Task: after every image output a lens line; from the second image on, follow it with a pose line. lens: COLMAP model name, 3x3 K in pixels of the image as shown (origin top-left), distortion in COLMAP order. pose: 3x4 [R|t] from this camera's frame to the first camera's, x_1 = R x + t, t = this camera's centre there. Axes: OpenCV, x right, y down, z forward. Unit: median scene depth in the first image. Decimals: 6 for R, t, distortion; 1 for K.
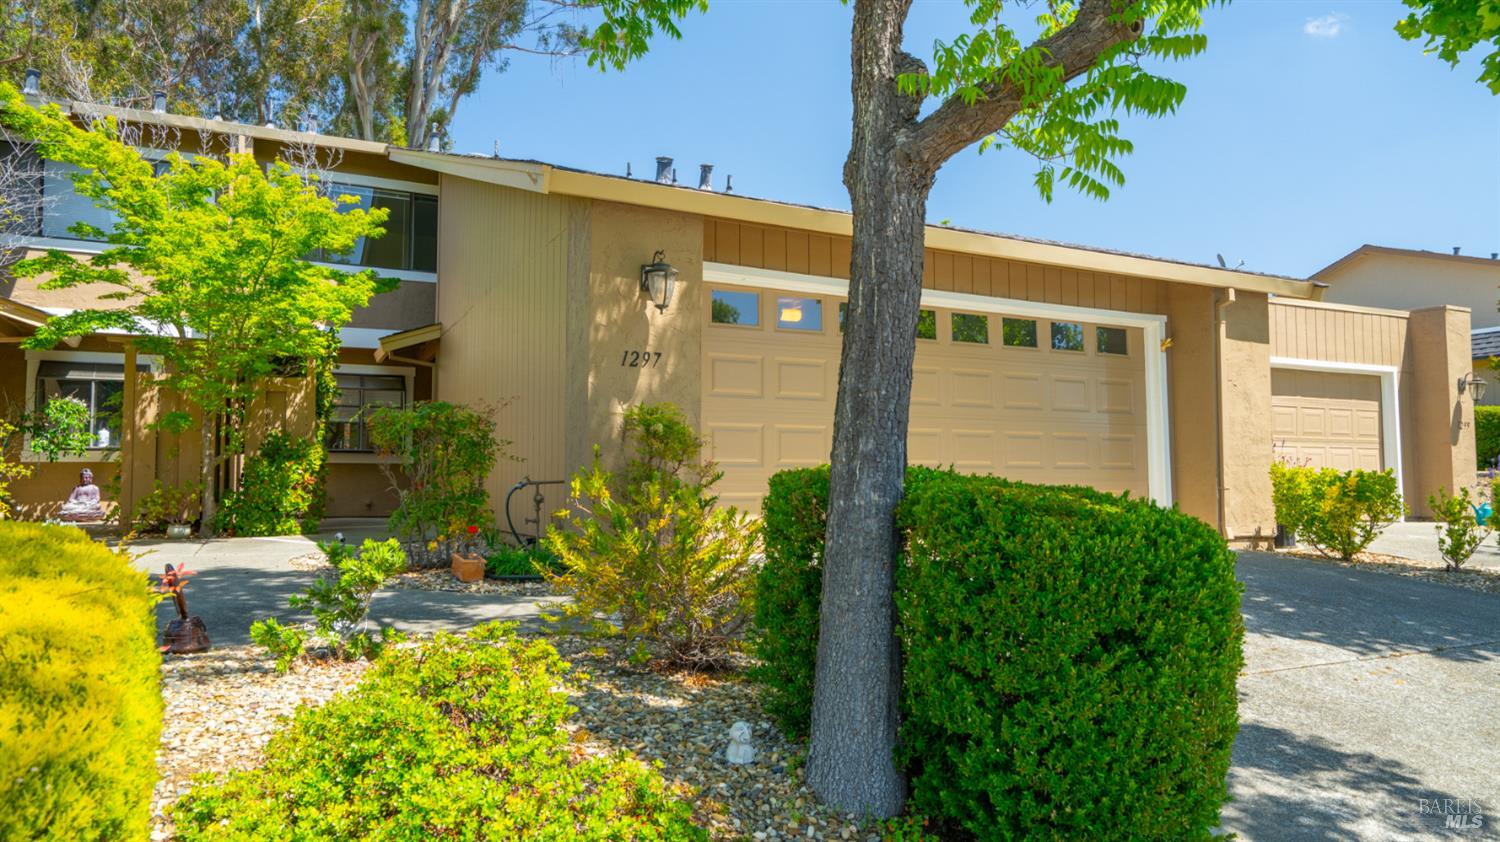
lens RADIAL K [[989.7, 0, 750.0], [0, 989.7, 421.0], [0, 0, 1]] dist [-0.002365, 0.000851]
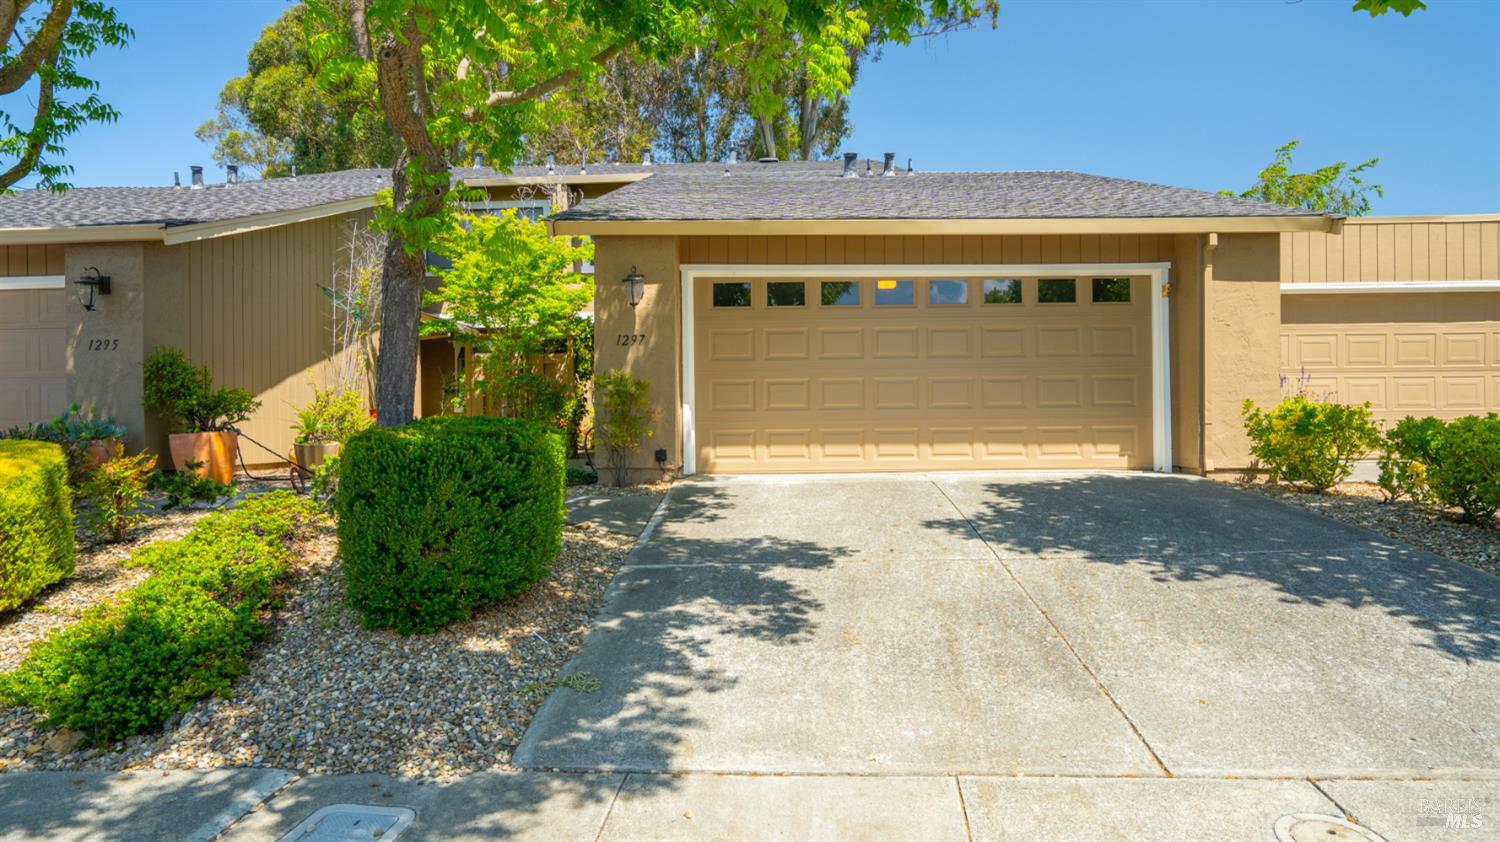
lens RADIAL K [[908.0, 0, 740.0], [0, 908.0, 422.2], [0, 0, 1]] dist [-0.029602, 0.038529]
pose [[0.882314, -0.008677, -0.470581, 0.468725], [0.038686, 0.997784, 0.054135, -0.004808], [0.469068, -0.065969, 0.880695, -0.088355]]
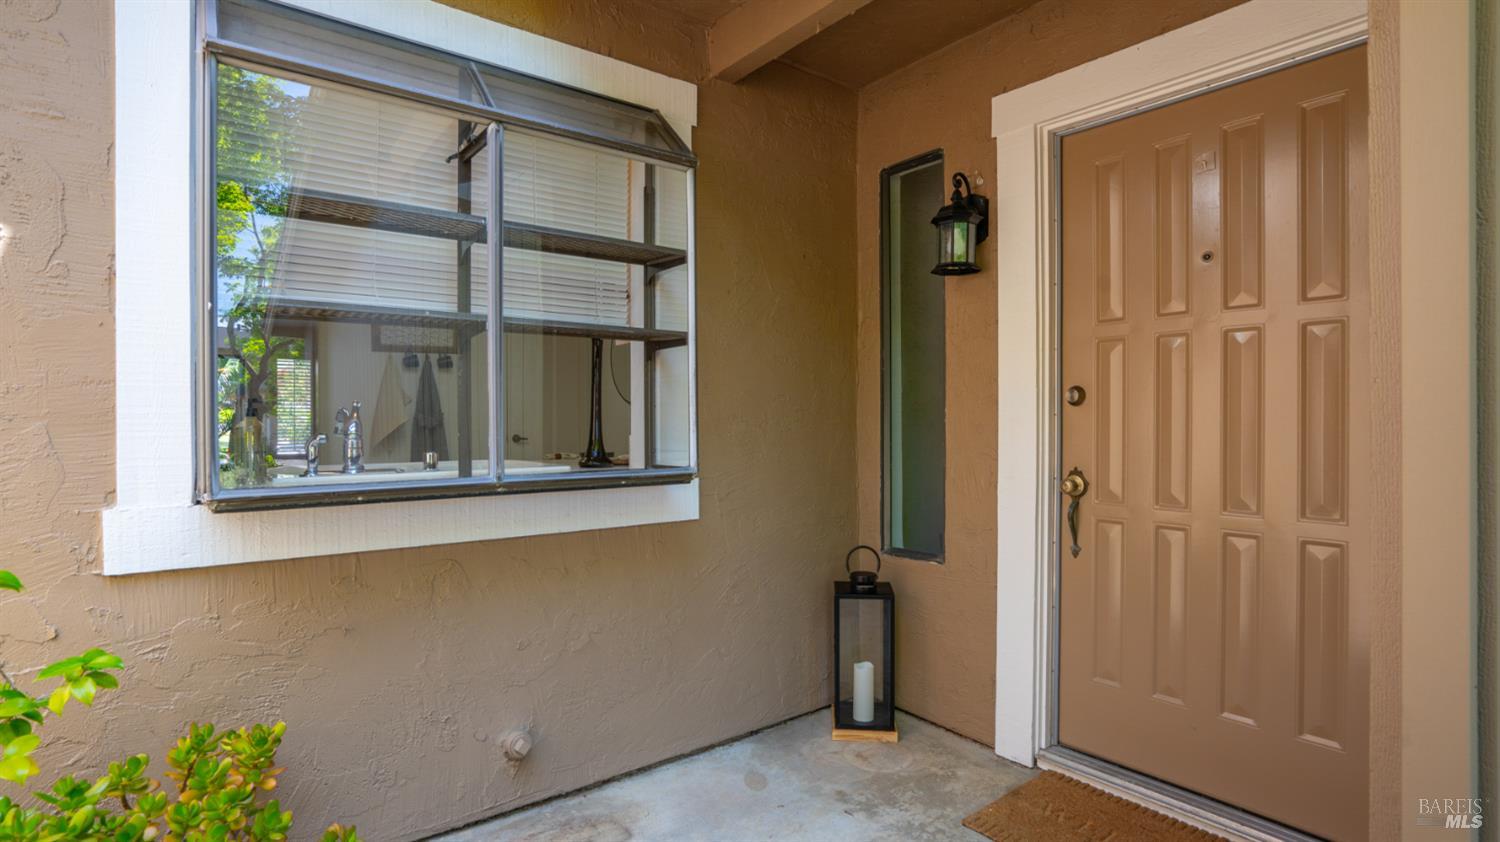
lens RADIAL K [[751.8, 0, 751.0], [0, 751.8, 404.5], [0, 0, 1]] dist [0.002624, 0.001857]
pose [[0.978700, 0.004812, 0.205241, -0.577824], [-0.013103, 0.999151, 0.039056, 0.020853], [-0.204879, -0.040914, 0.977932, 1.311800]]
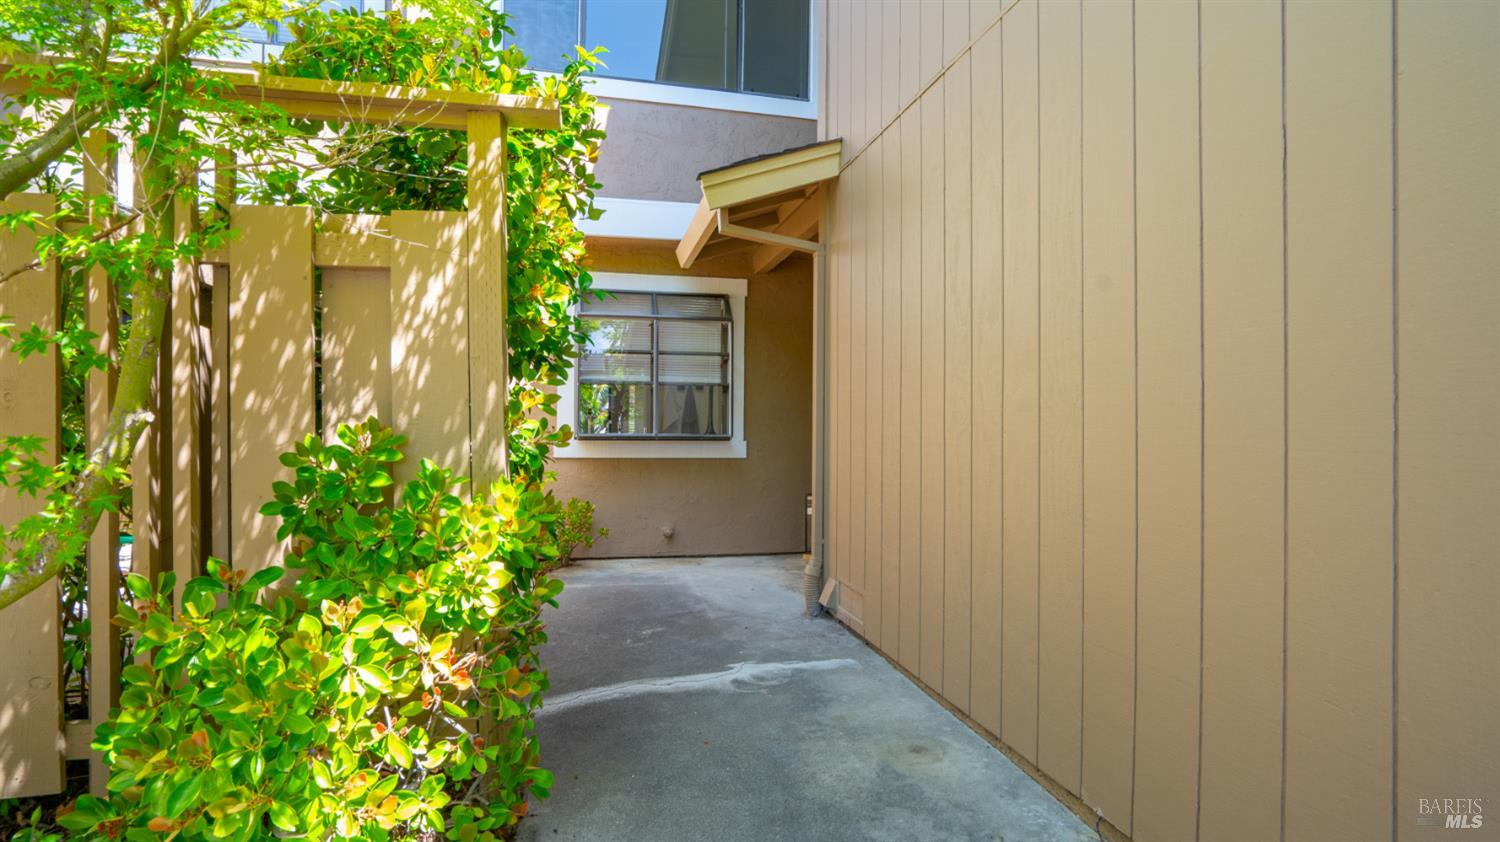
lens RADIAL K [[699.0, 0, 750.0], [0, 699.0, 421.0], [0, 0, 1]] dist [0.000618, 0.000230]
pose [[0.975211, 0.006805, -0.221172, -0.381174], [0.007161, 0.998033, 0.062284, -0.001673], [0.221161, -0.062324, 0.973244, 0.946916]]
